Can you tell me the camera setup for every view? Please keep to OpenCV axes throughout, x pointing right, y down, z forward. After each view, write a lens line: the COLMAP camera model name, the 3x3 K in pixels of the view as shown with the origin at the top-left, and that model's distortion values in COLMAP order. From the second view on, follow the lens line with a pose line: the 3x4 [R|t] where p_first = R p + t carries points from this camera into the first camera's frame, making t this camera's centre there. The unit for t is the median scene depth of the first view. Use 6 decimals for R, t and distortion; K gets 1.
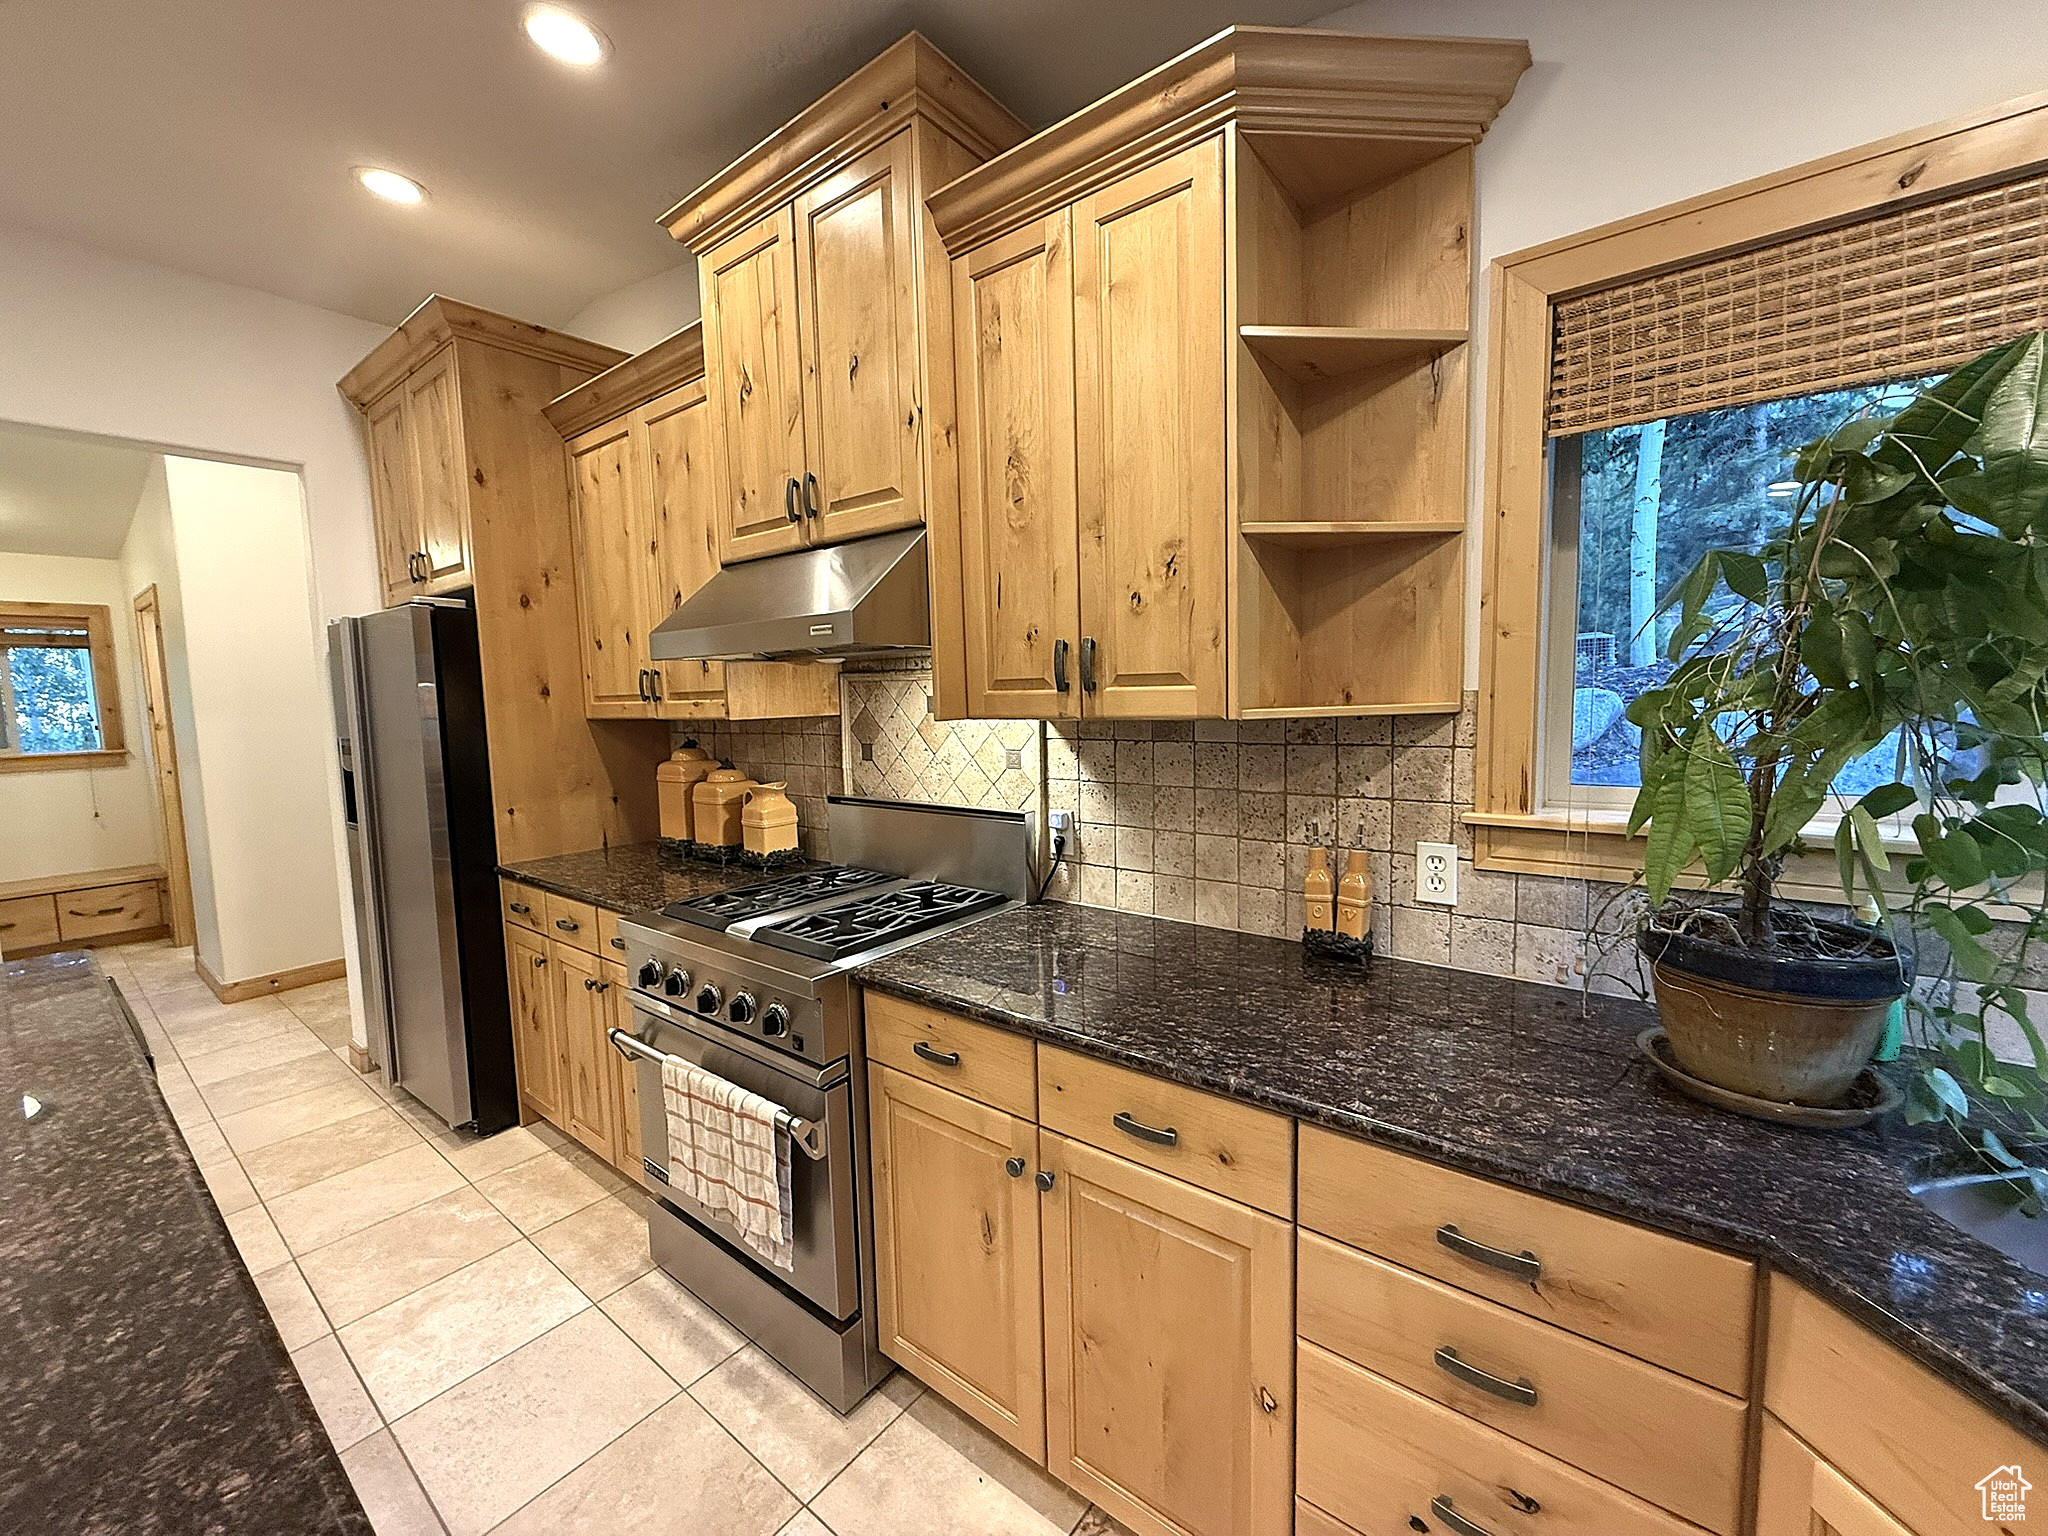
lens RADIAL K [[815.5, 0, 1024.0], [0, 815.5, 768.0], [0, 0, 1]] dist [-0.010077, -0.000105]
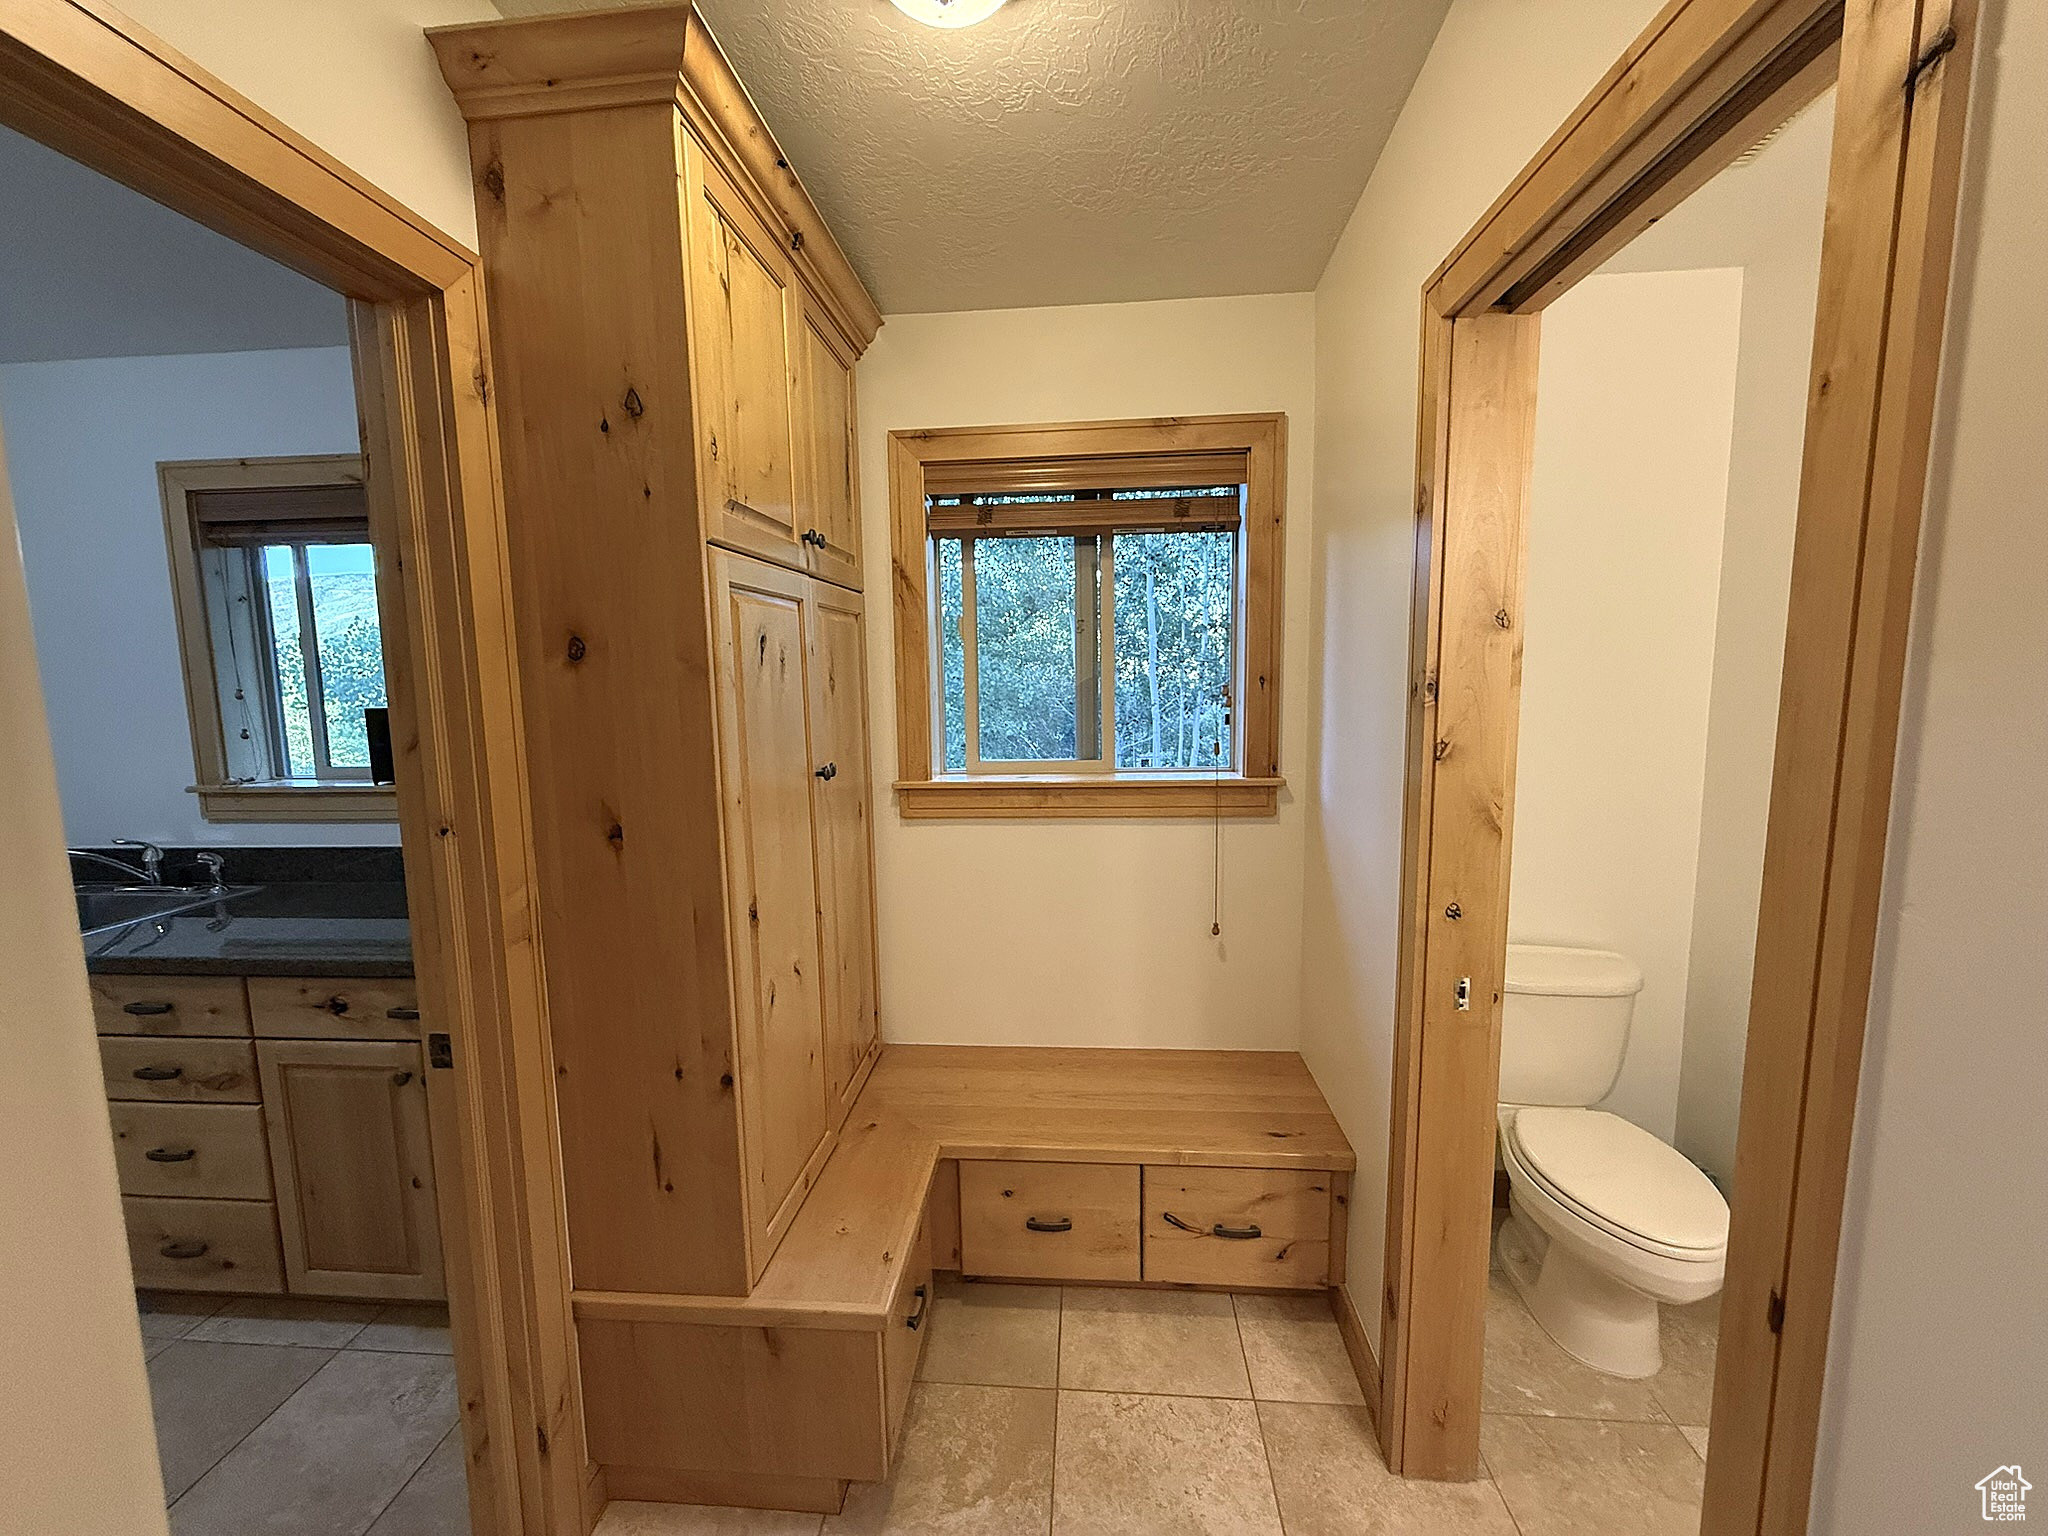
lens RADIAL K [[815.5, 0, 1024.0], [0, 815.5, 768.0], [0, 0, 1]] dist [-0.010077, -0.000105]
pose [[0.556570, 0.113458, -0.823017, -0.864993], [-0.071413, 0.993498, 0.088667, -0.056553], [0.827726, 0.009425, 0.561054, 0.674228]]
